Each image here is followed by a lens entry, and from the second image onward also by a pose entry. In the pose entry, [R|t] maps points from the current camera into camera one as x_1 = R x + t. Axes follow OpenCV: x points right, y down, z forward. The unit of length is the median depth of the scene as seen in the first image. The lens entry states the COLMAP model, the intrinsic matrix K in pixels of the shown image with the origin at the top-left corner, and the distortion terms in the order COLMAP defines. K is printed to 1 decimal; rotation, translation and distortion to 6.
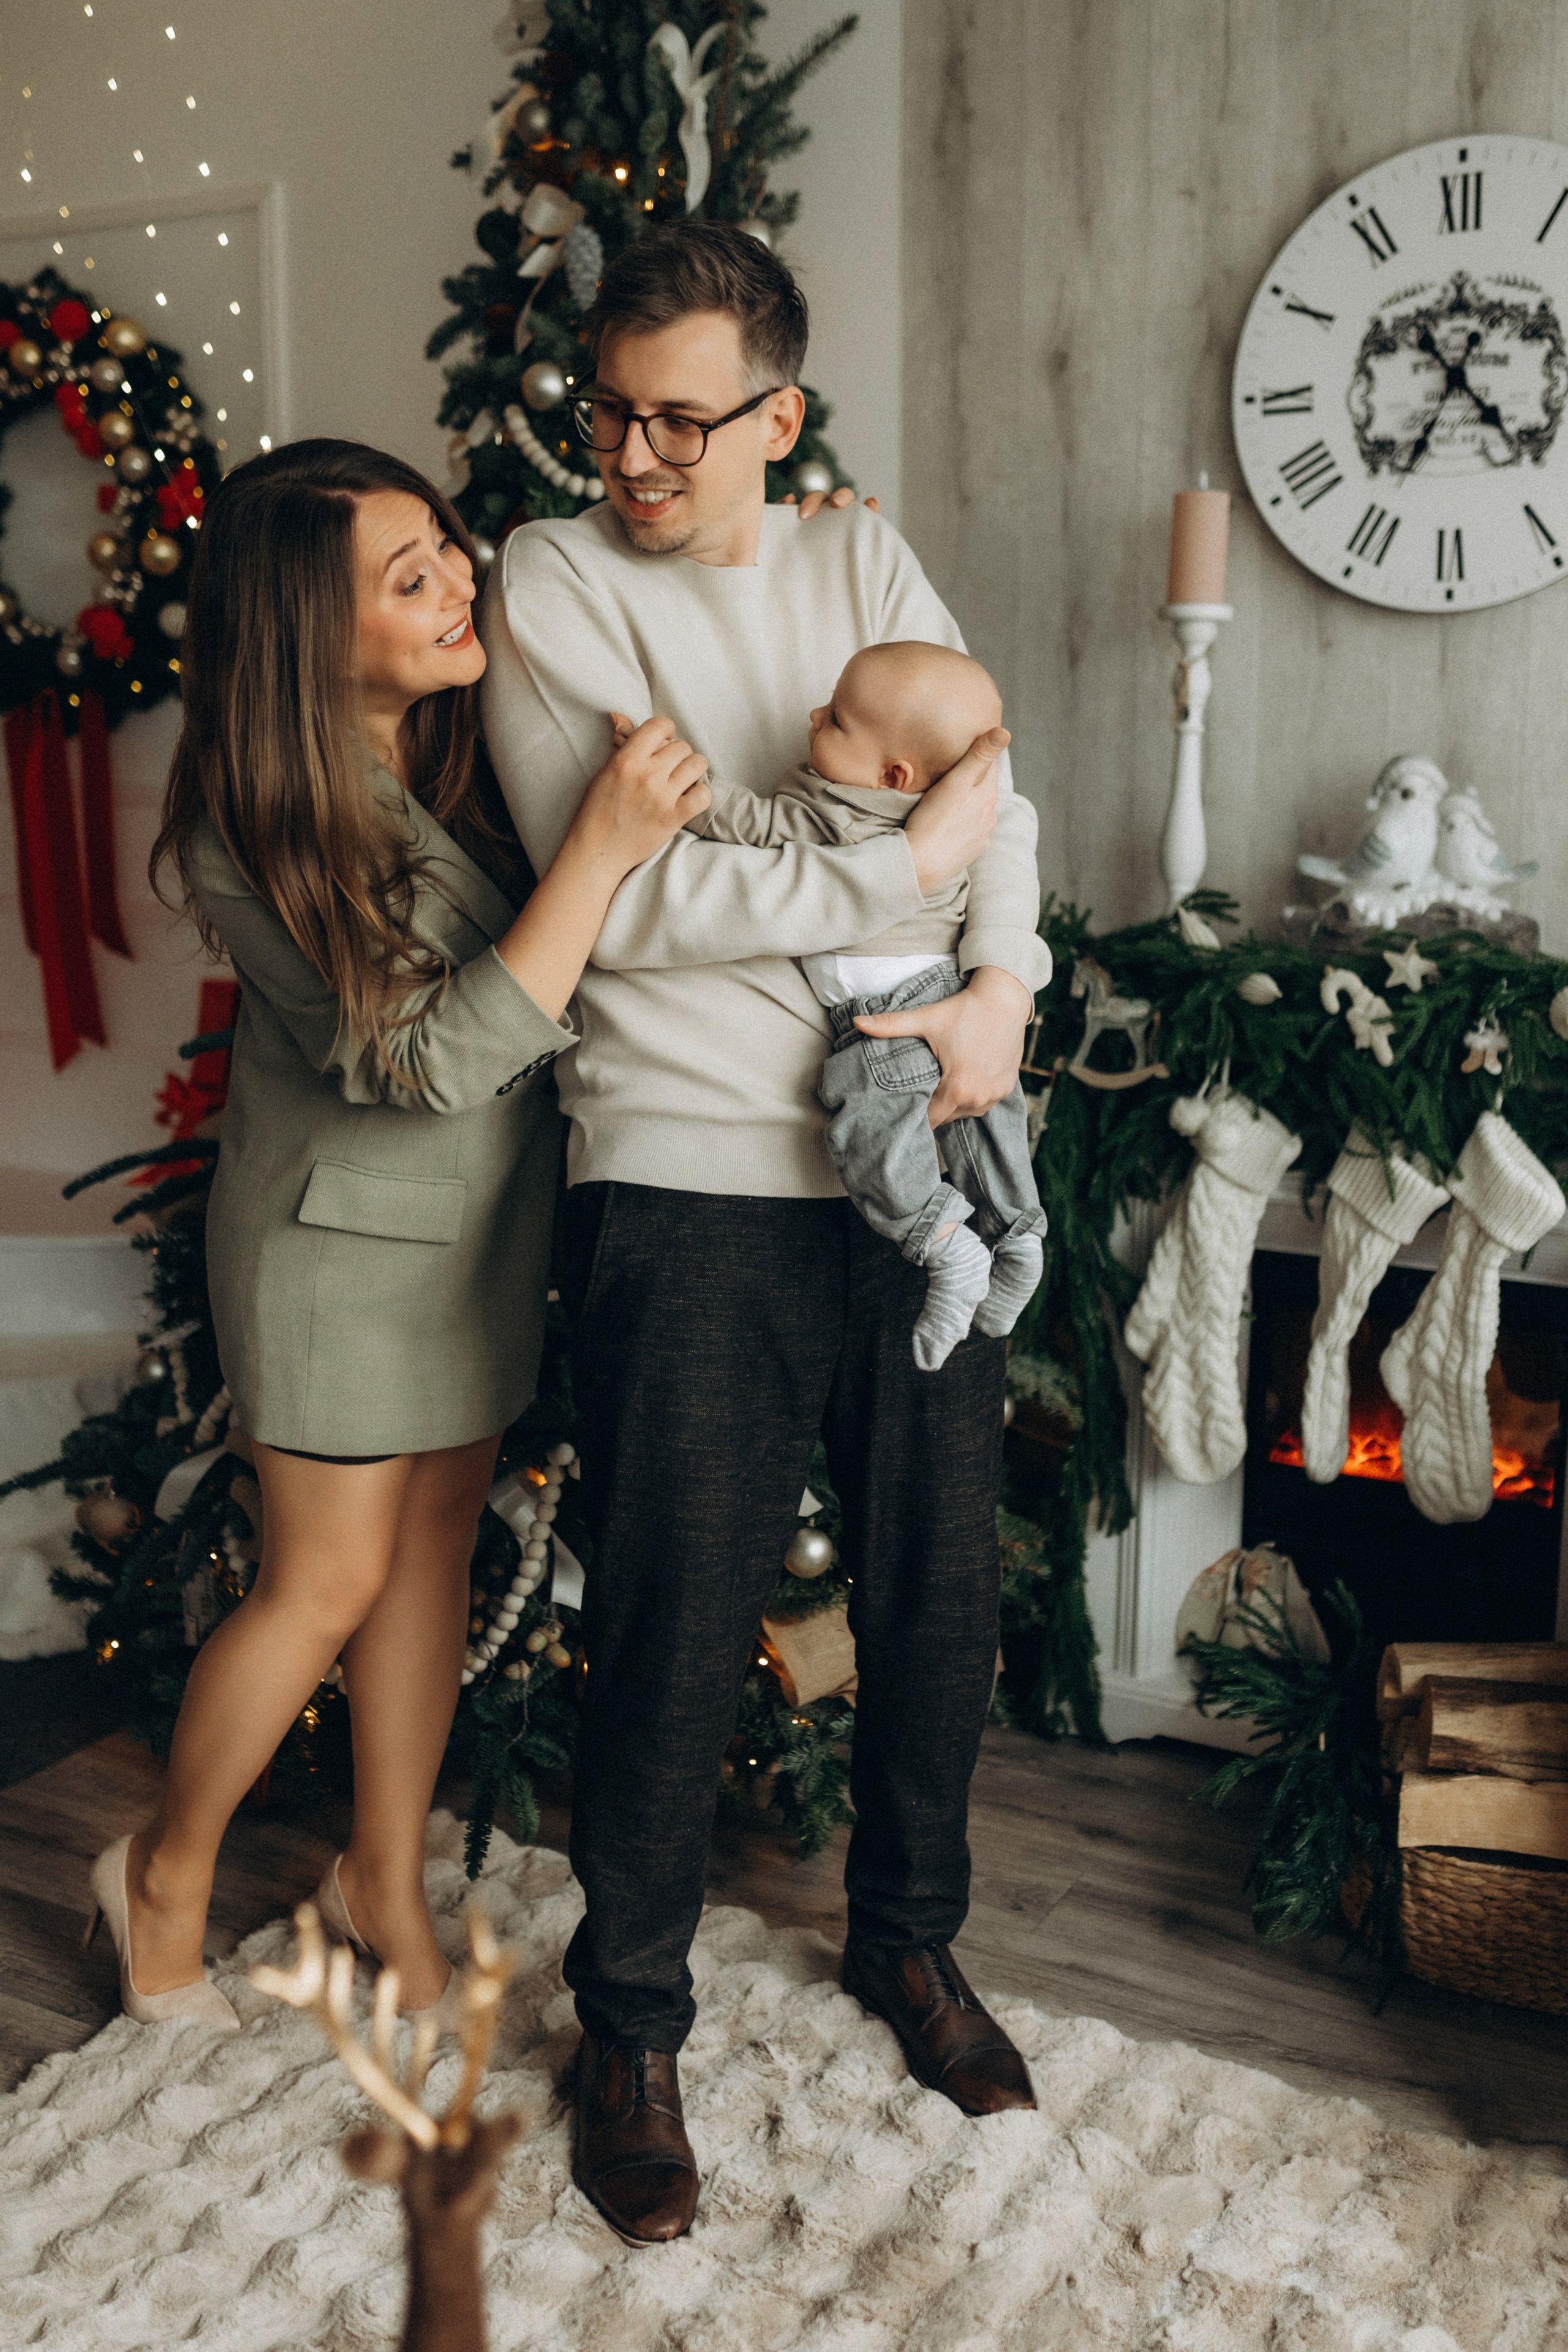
lens RADIAL K [[2409.0, 0, 761.1], [0, 2409.0, 1167.3], [0, 0, 1]] dist [0.028909, 0.000000]
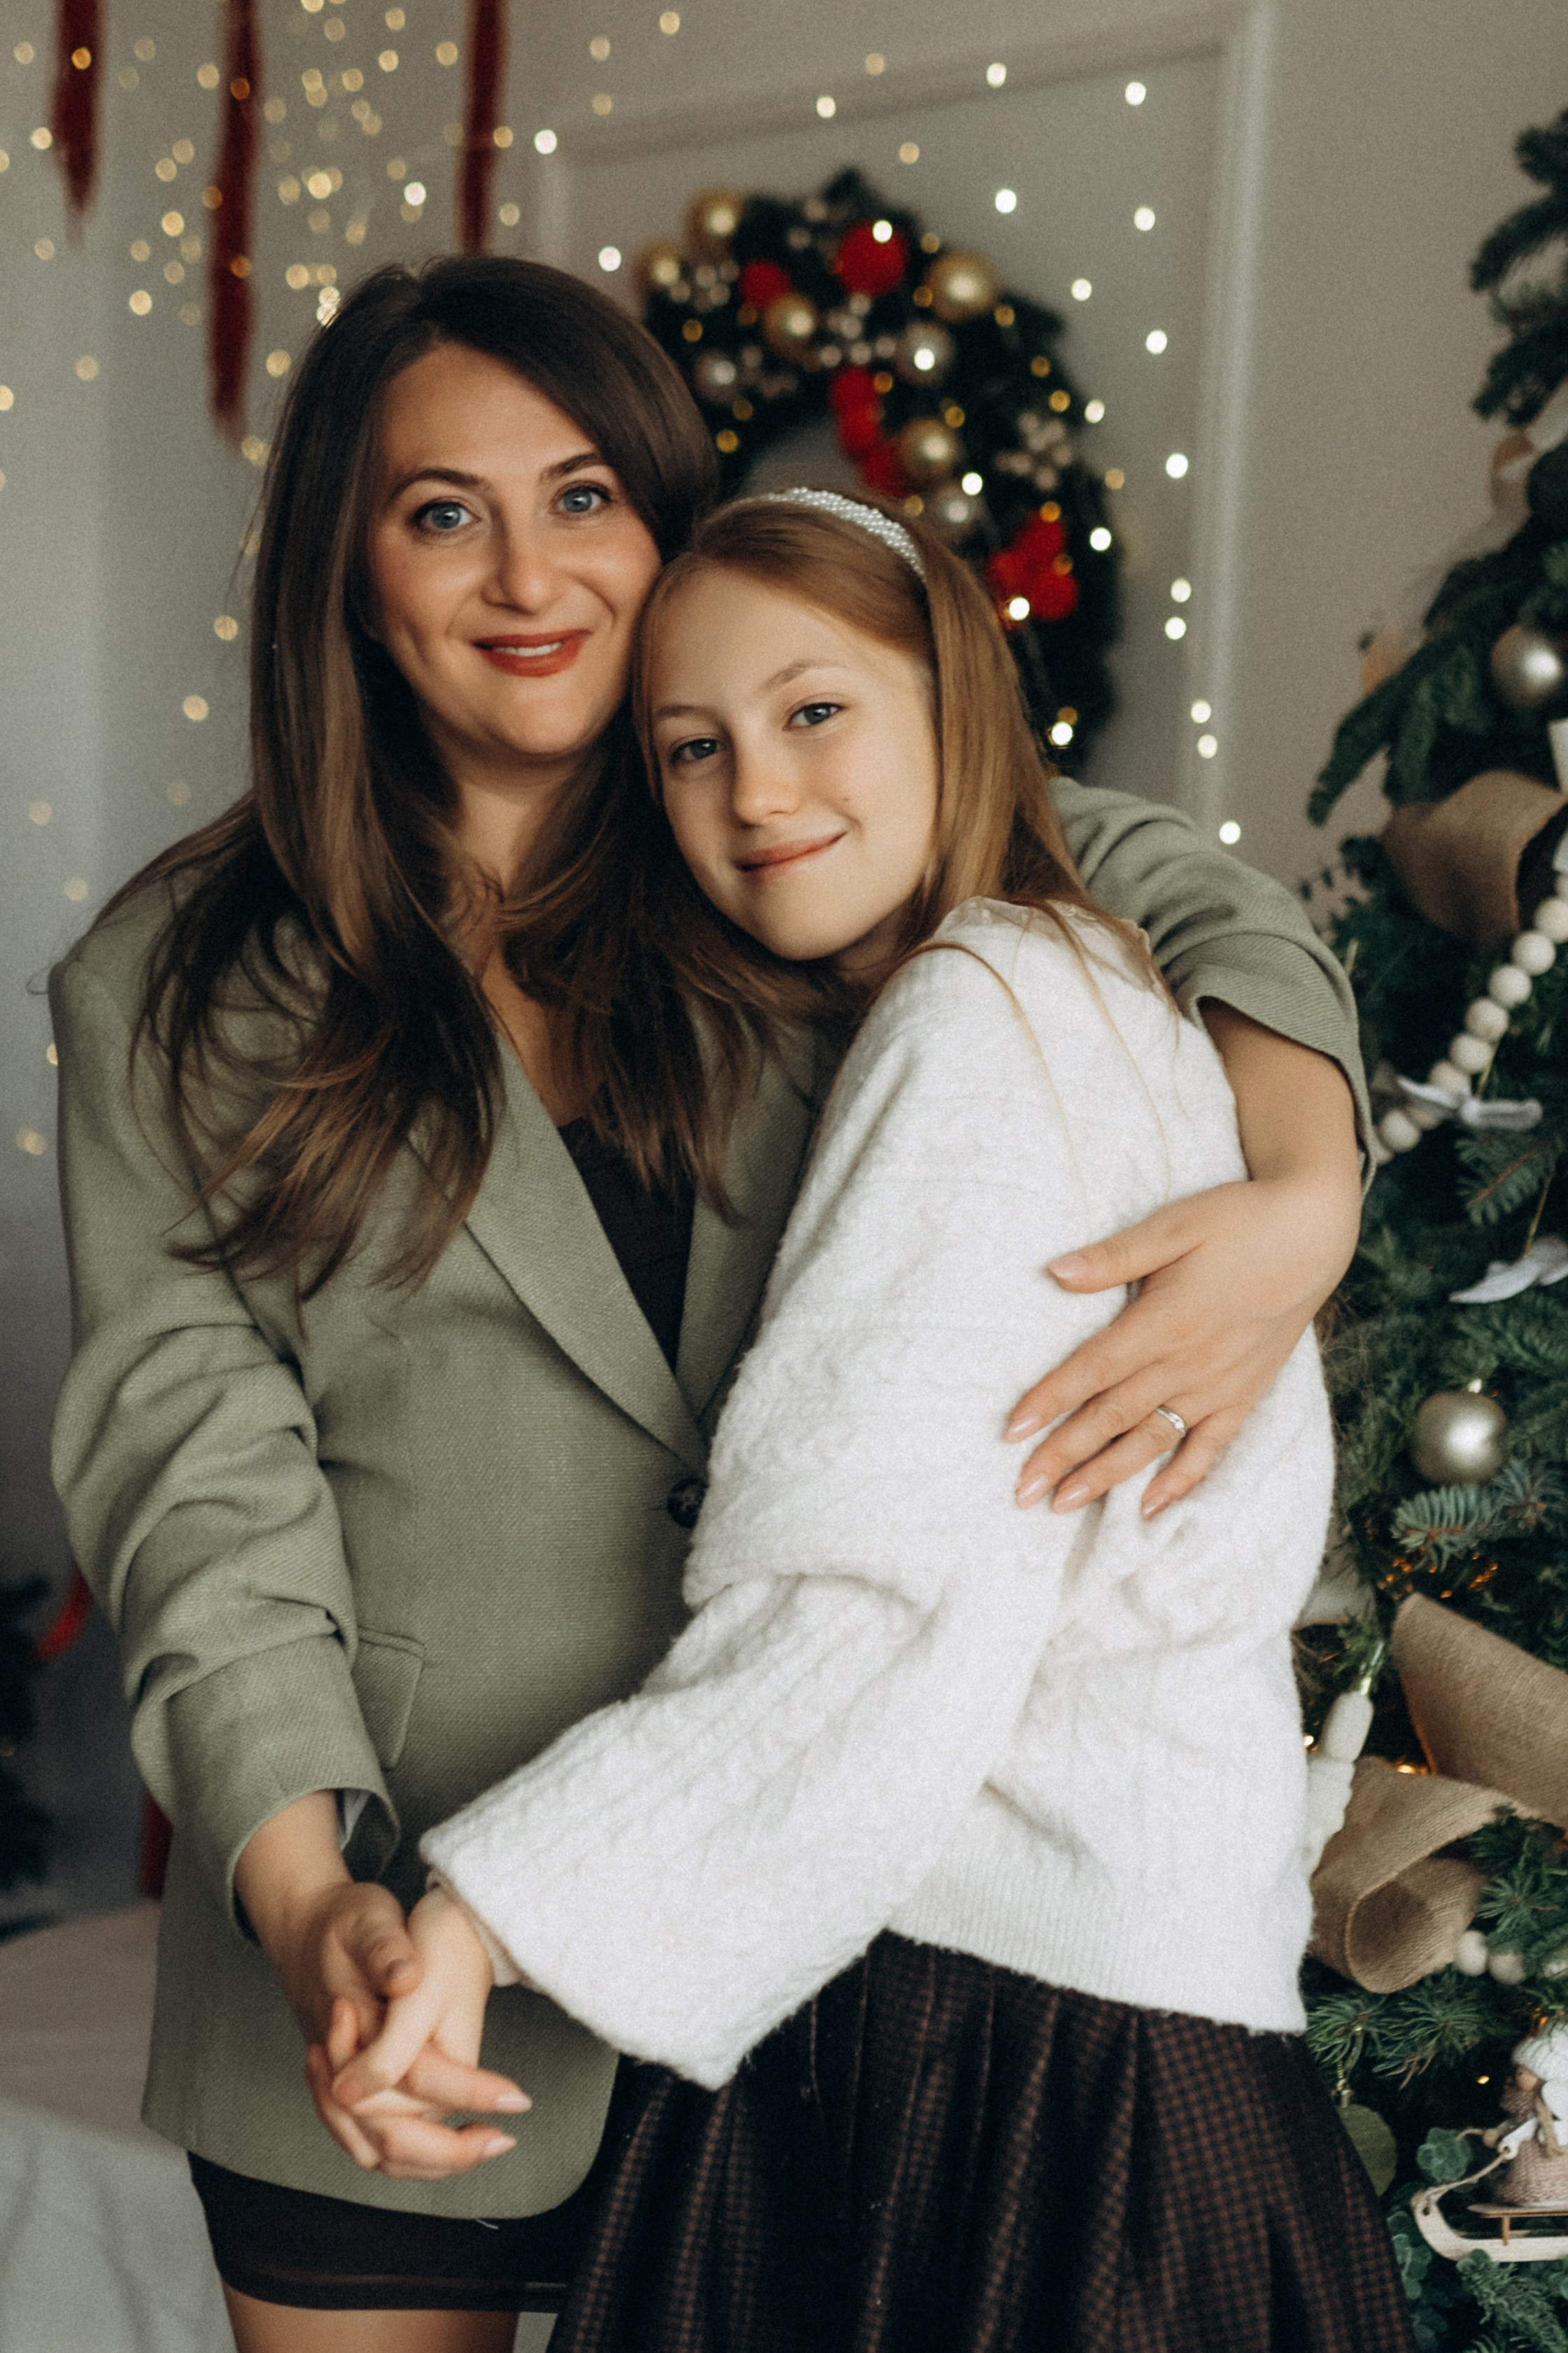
lens RADIAL K [[4072.8, 0, 777.9], [0, 4072.8, 1347.8], [0, 0, 1]] dist [0.037044, 0.000000]
pose [[0.945072, 0.075886, -0.317930, 0.012293], [-0.106676, 0.991025, -0.080557, -0.034753], [0.308963, 0.110048, 0.944686, 0.187057]]
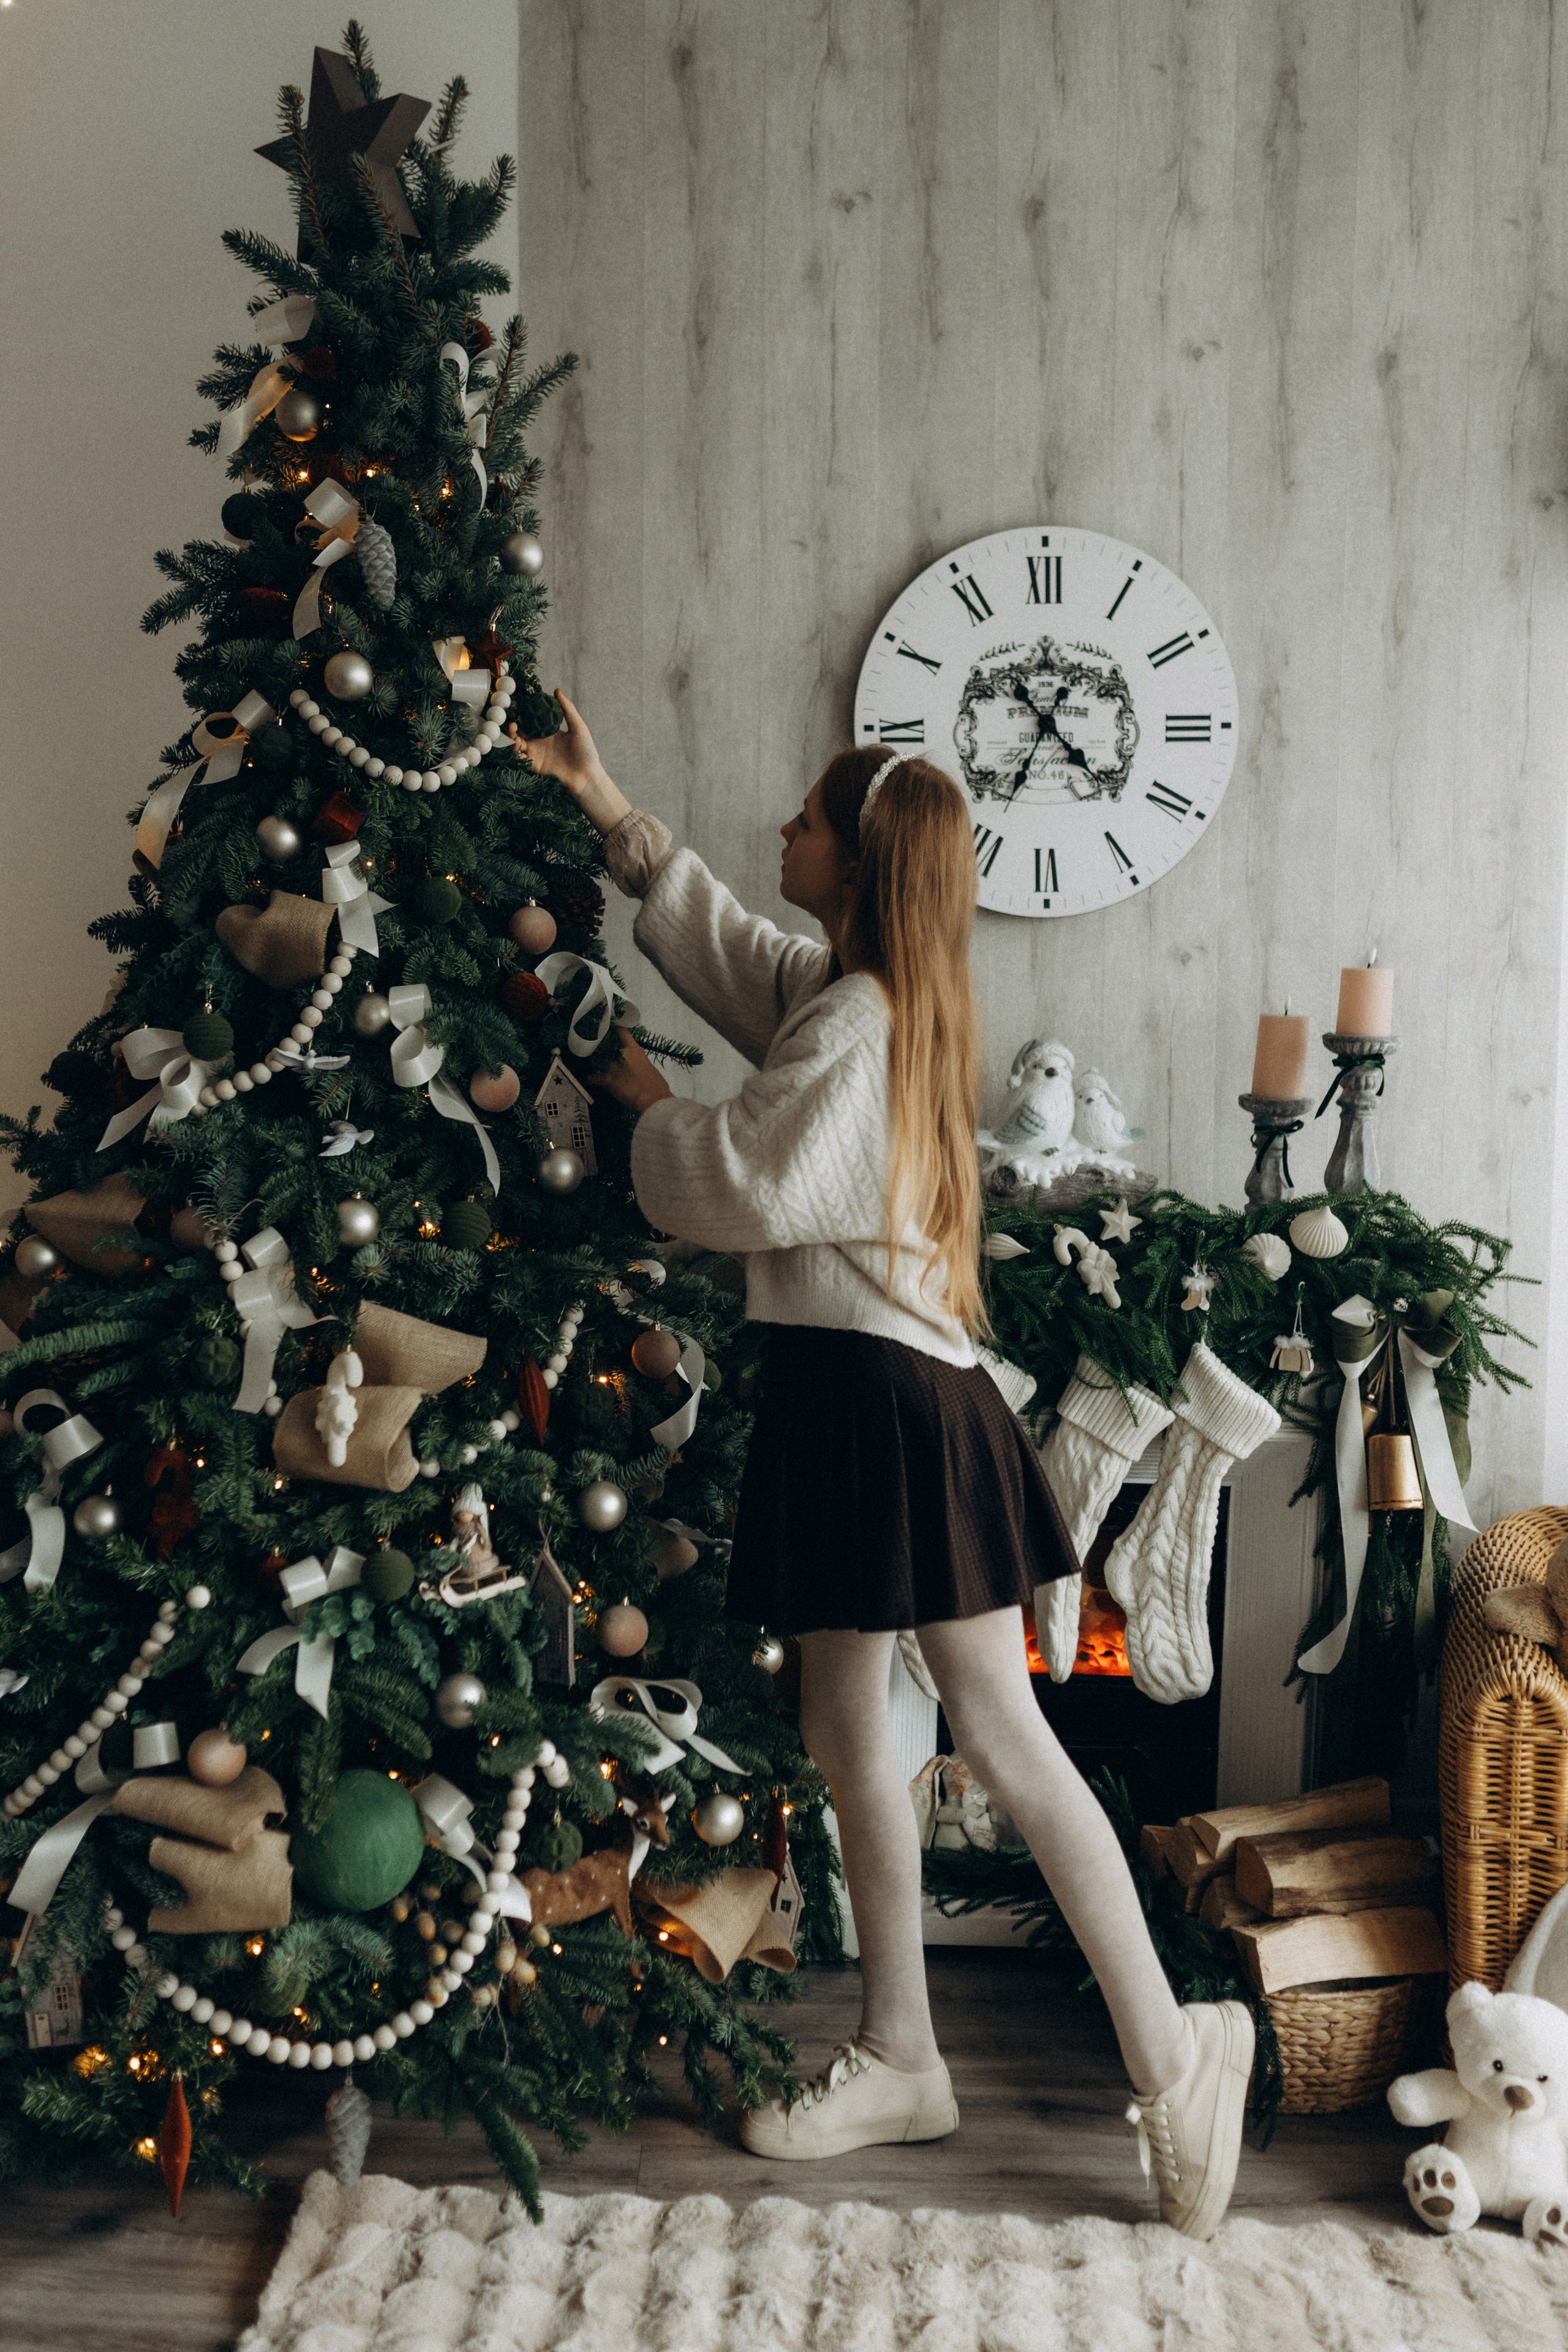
lens RADIAL K [[2323.2, 0, 780.5], [0, 2323.2, 1188.6], [0, 0, 1]] dist [0.031774, 0.000000]
pose [[0.873322, -0.033449, 0.485994, -0.392025], [0.075192, 0.994940, -0.066641, -0.034829], [-0.481306, 0.094742, 0.871418, 0.096127]]
